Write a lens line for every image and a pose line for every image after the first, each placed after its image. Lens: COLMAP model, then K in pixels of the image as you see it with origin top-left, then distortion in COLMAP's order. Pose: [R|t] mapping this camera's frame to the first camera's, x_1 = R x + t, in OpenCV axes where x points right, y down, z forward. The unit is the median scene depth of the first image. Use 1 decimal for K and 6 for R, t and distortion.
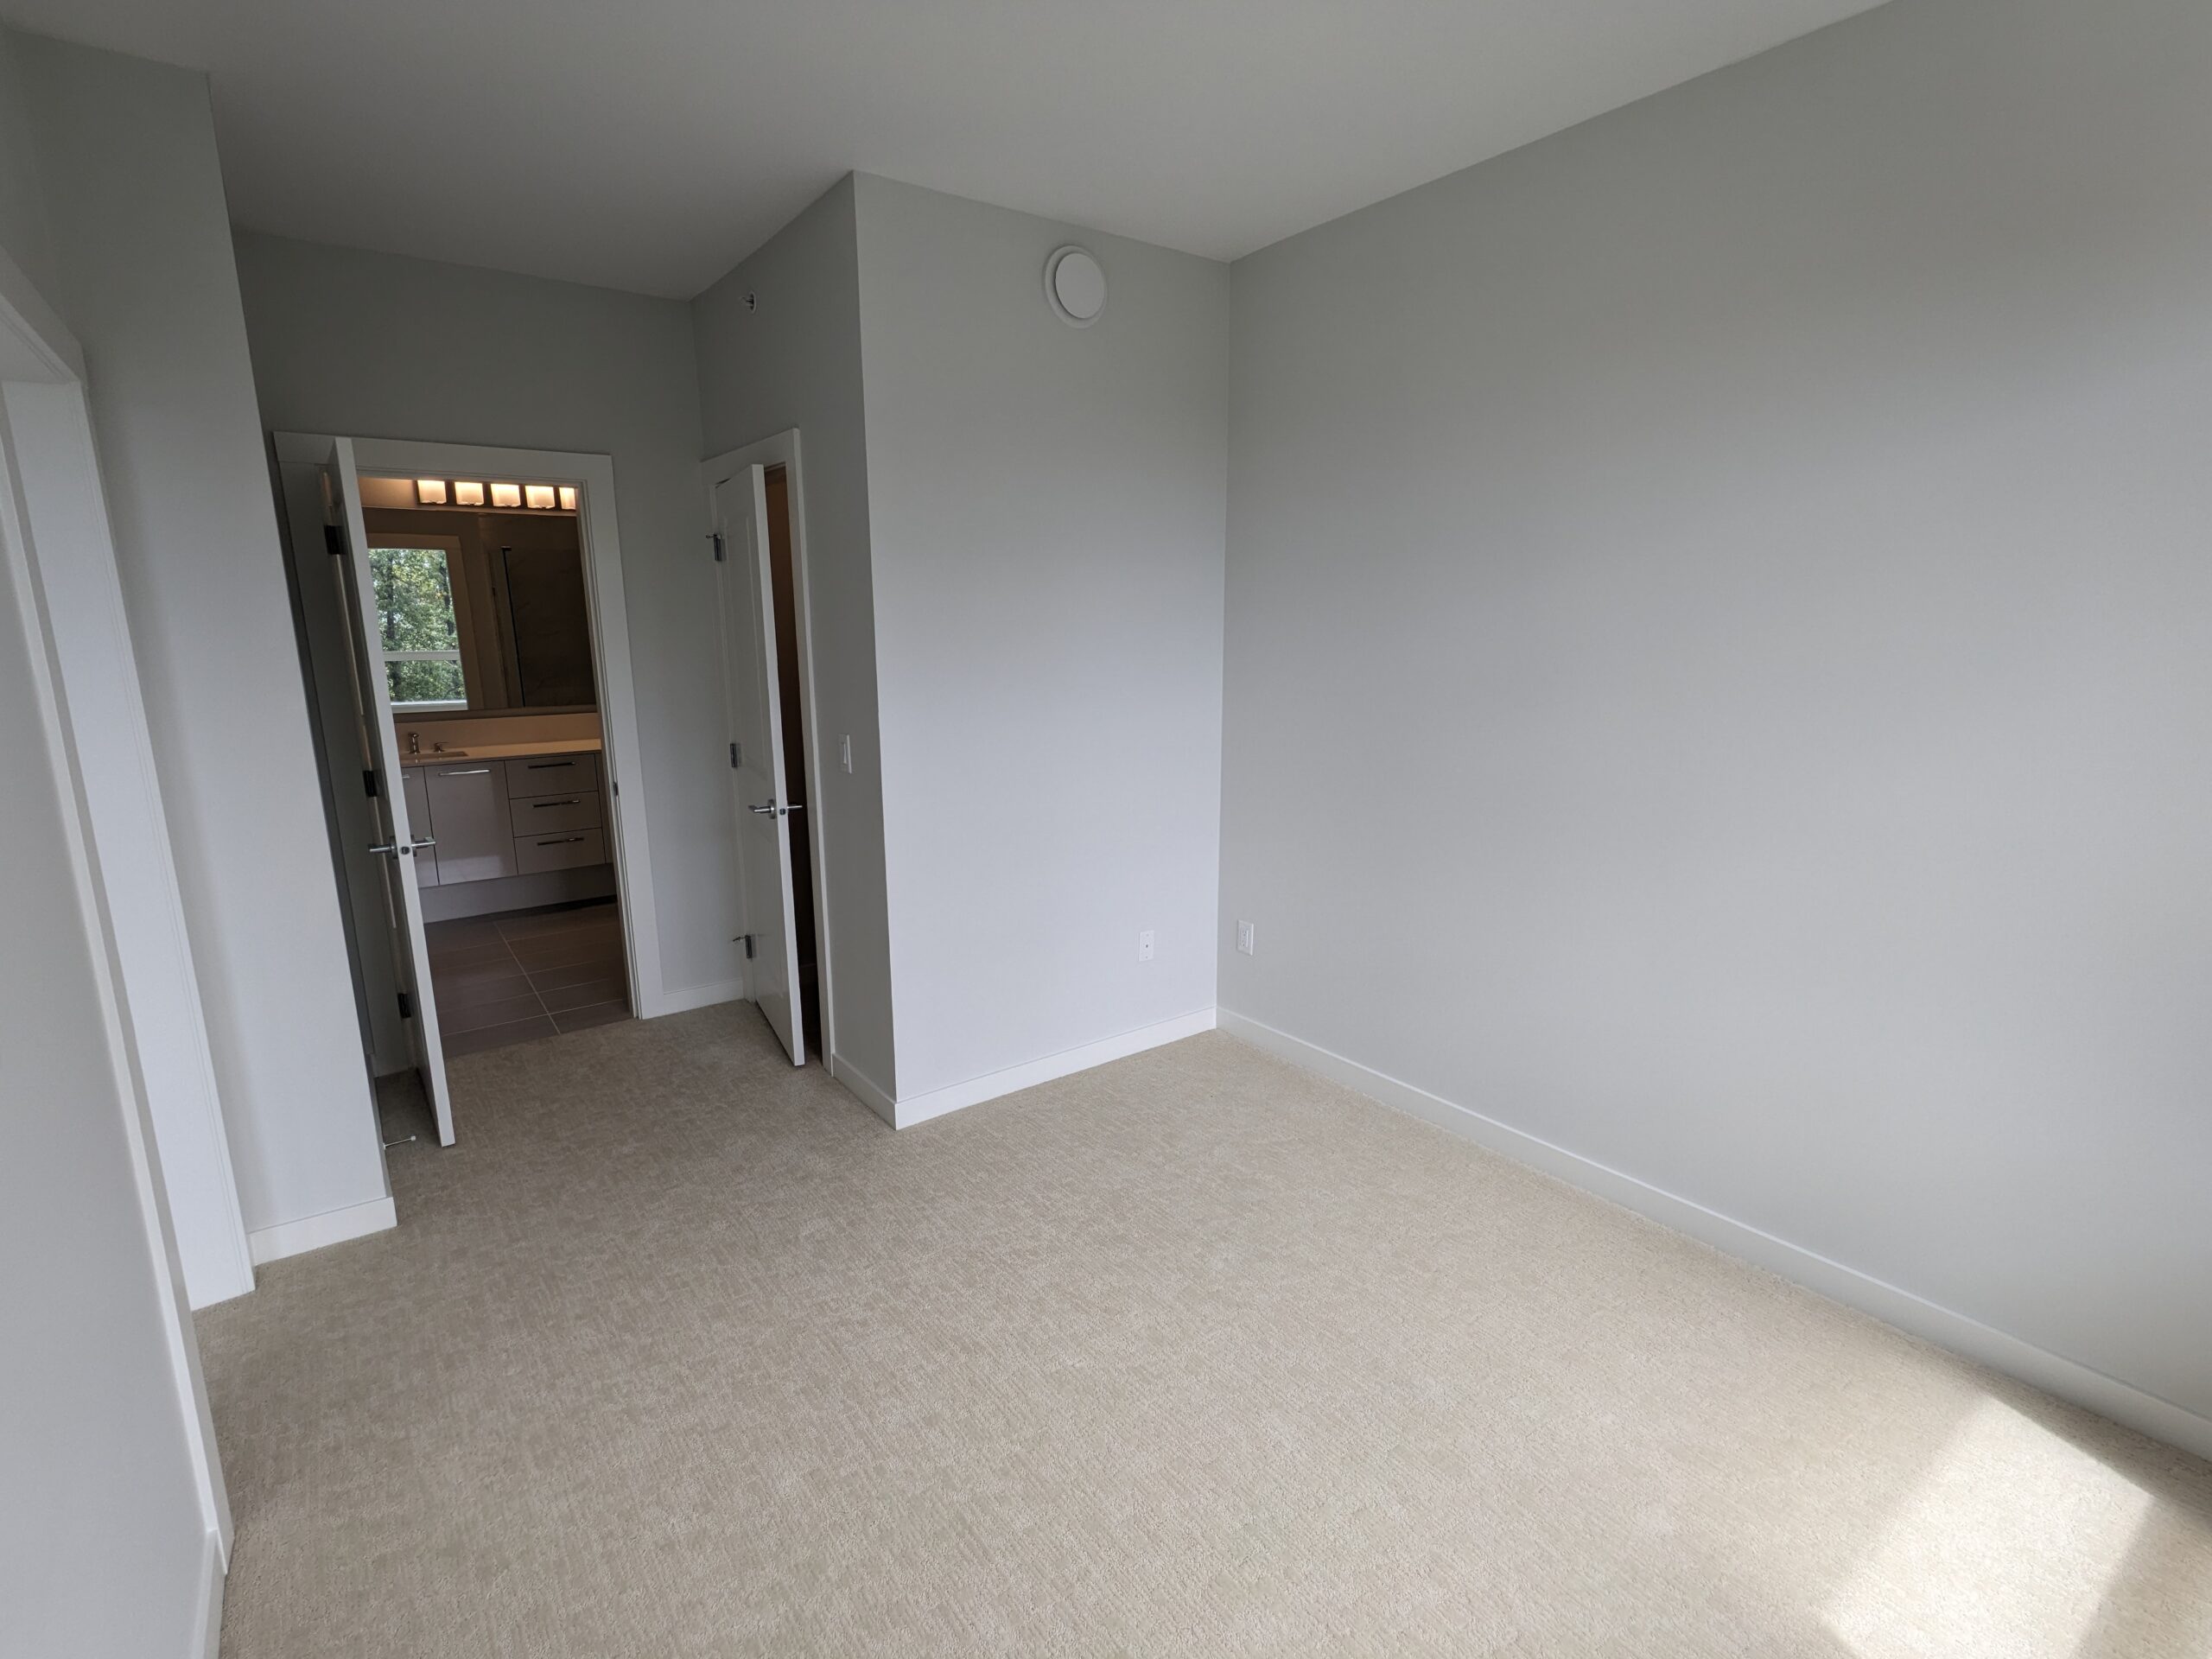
lens RADIAL K [[1055.4, 0, 1107.3], [0, 1055.4, 833.9], [0, 0, 1]] dist [0.000053, 0.000018]
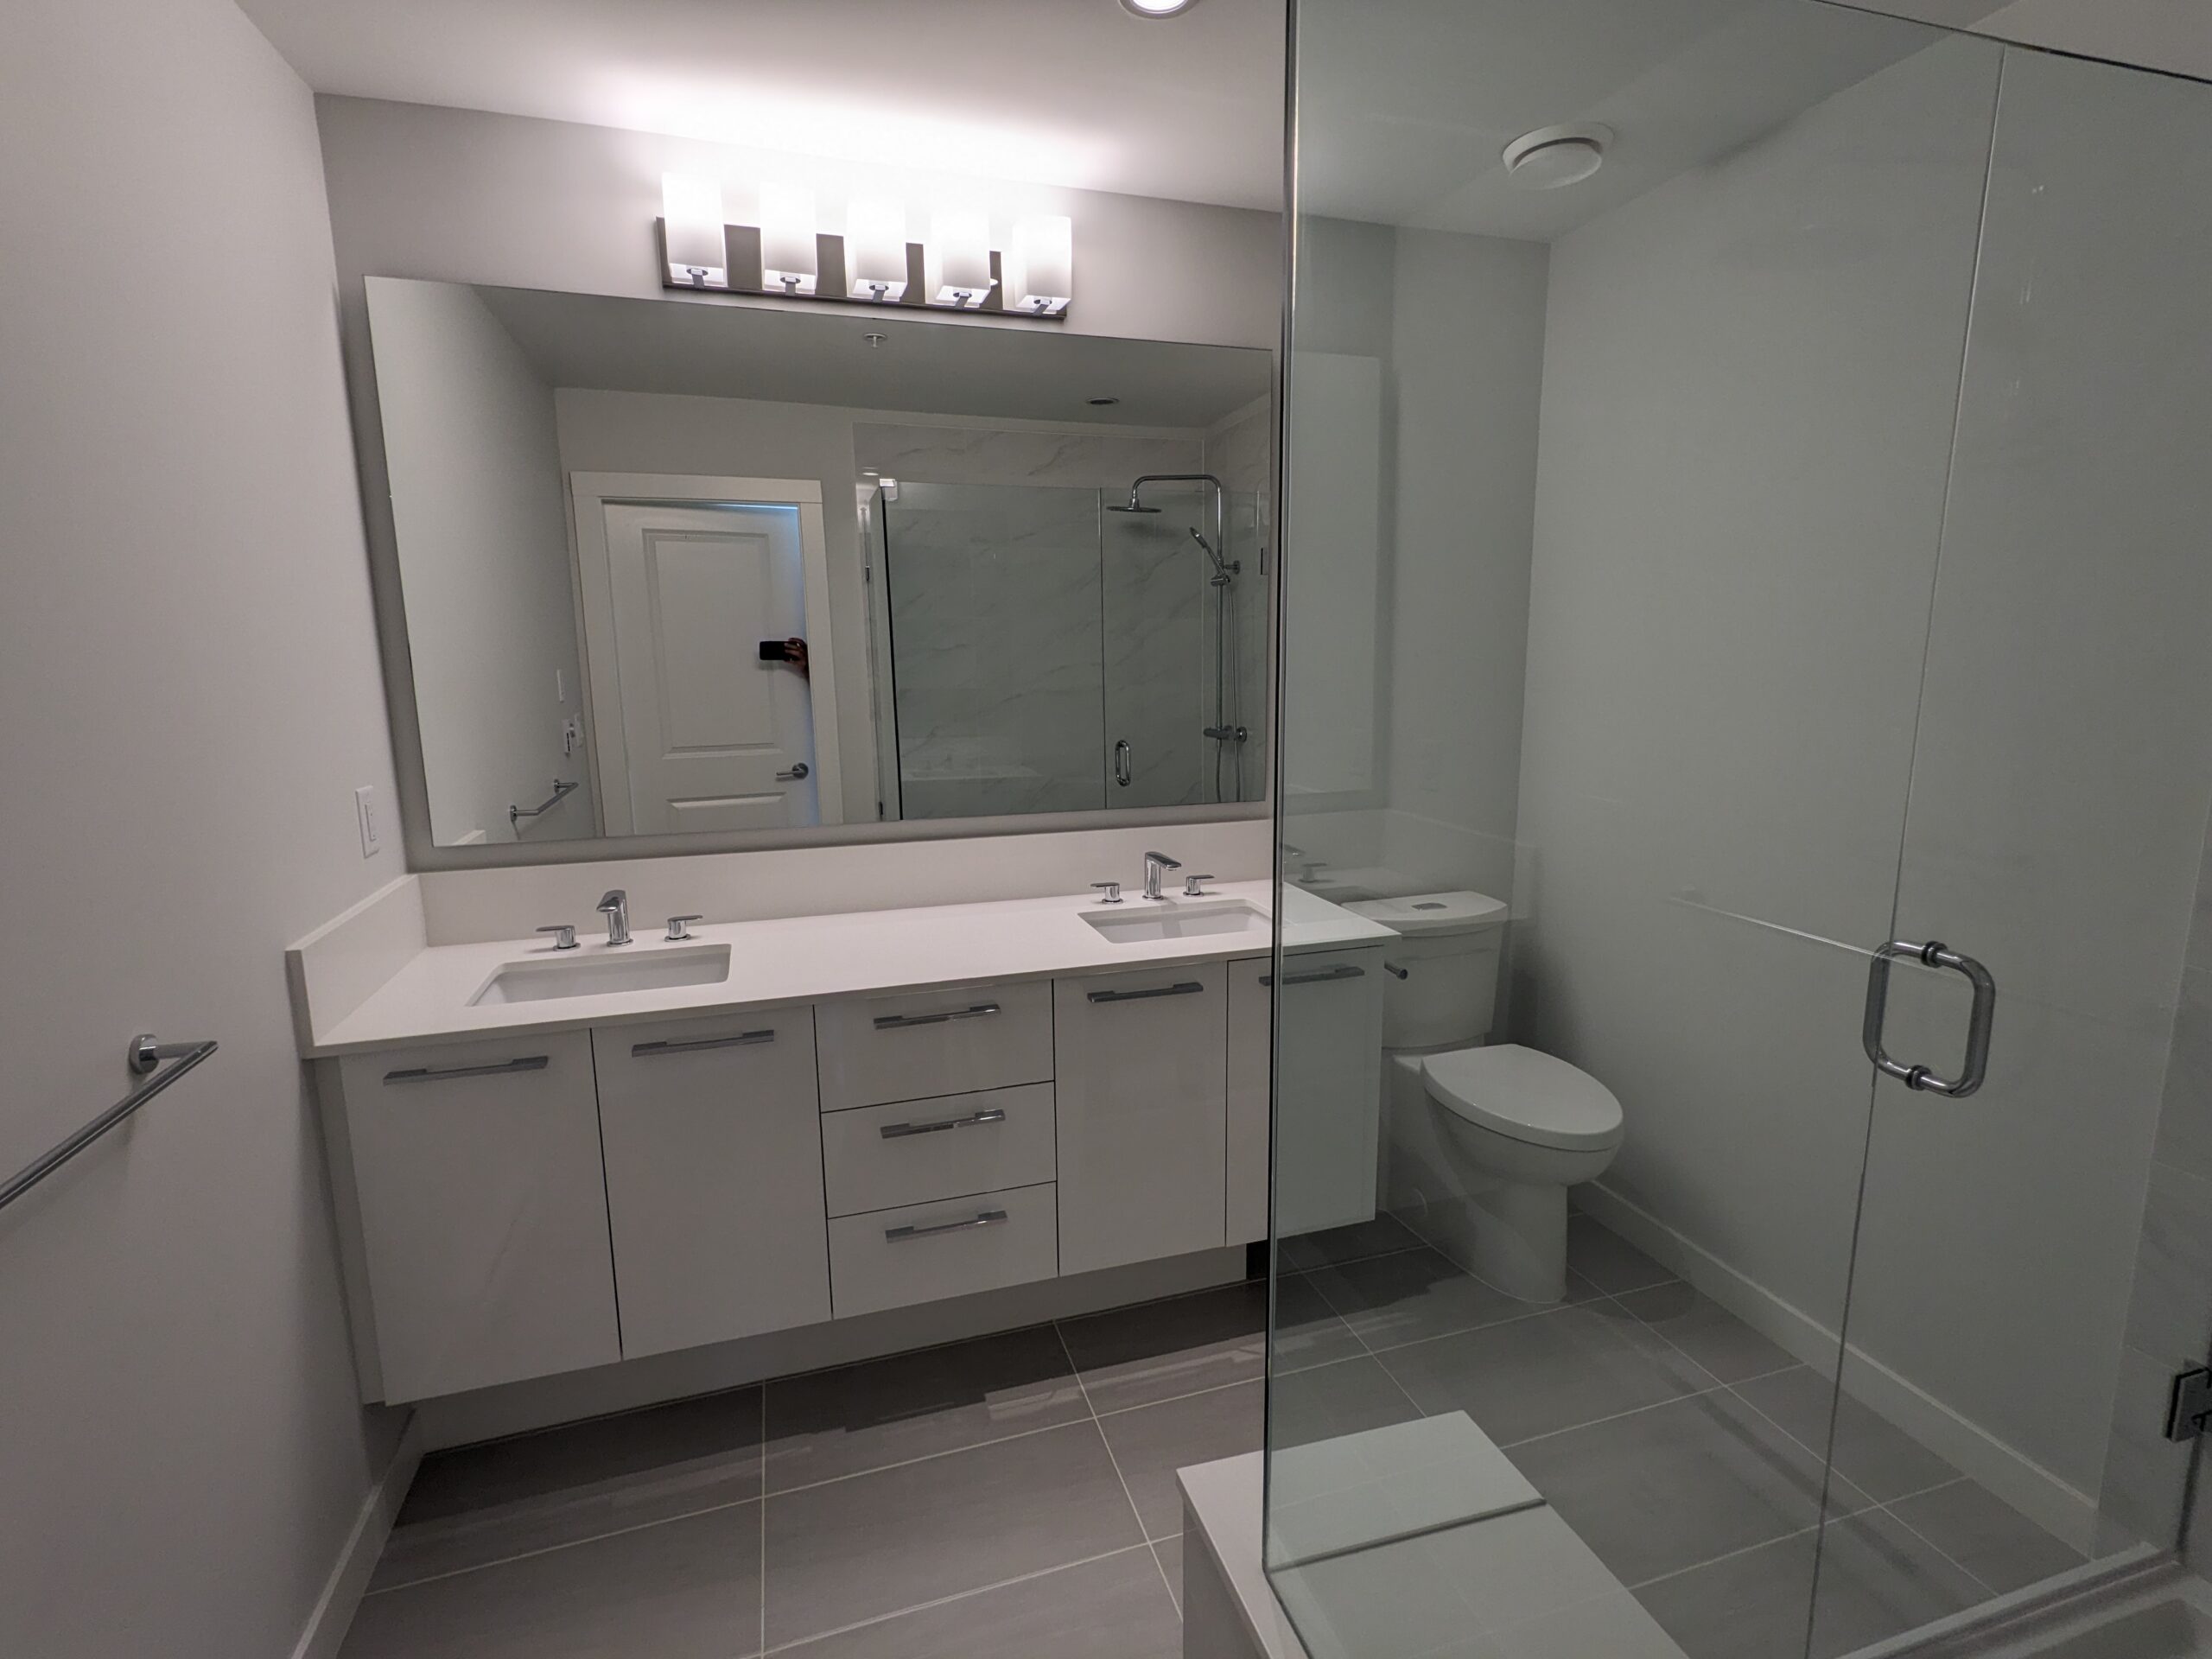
lens RADIAL K [[1055.4, 0, 1100.7], [0, 1055.4, 827.1], [0, 0, 1]] dist [0.000053, 0.000018]
pose [[0.946356, 0.056578, -0.318132, -0.310258], [-0.066602, 0.997565, -0.020711, -0.102361], [0.316186, 0.040789, 0.947820, 0.576221]]
